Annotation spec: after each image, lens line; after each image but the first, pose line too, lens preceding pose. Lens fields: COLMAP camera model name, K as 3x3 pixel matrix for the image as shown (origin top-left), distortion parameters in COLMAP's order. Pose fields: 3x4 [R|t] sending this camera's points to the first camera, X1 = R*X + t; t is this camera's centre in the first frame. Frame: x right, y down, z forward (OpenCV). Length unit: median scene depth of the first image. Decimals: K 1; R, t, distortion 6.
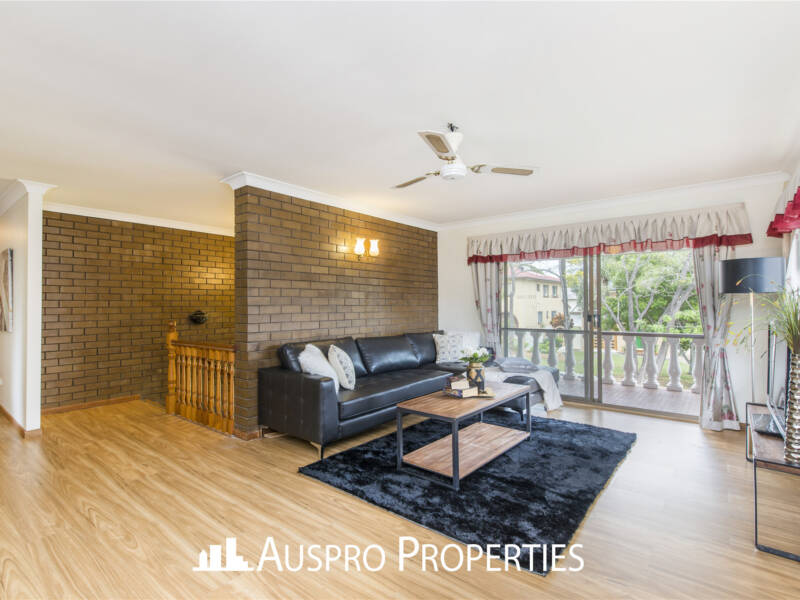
lens RADIAL K [[388.6, 0, 400.0], [0, 388.6, 300.0], [0, 0, 1]] dist [0.000488, 0.000106]
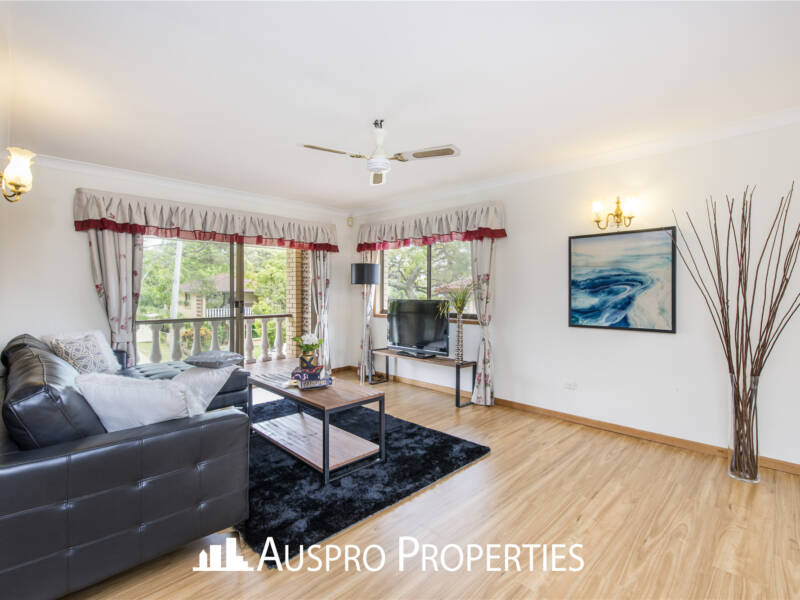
lens RADIAL K [[388.6, 0, 400.0], [0, 388.6, 300.0], [0, 0, 1]] dist [0.000488, 0.000106]
pose [[0.106649, -0.028173, 0.993898, -0.500864], [-0.019379, 0.999350, 0.030407, -0.003181], [-0.994108, -0.022504, 0.106034, 0.461692]]
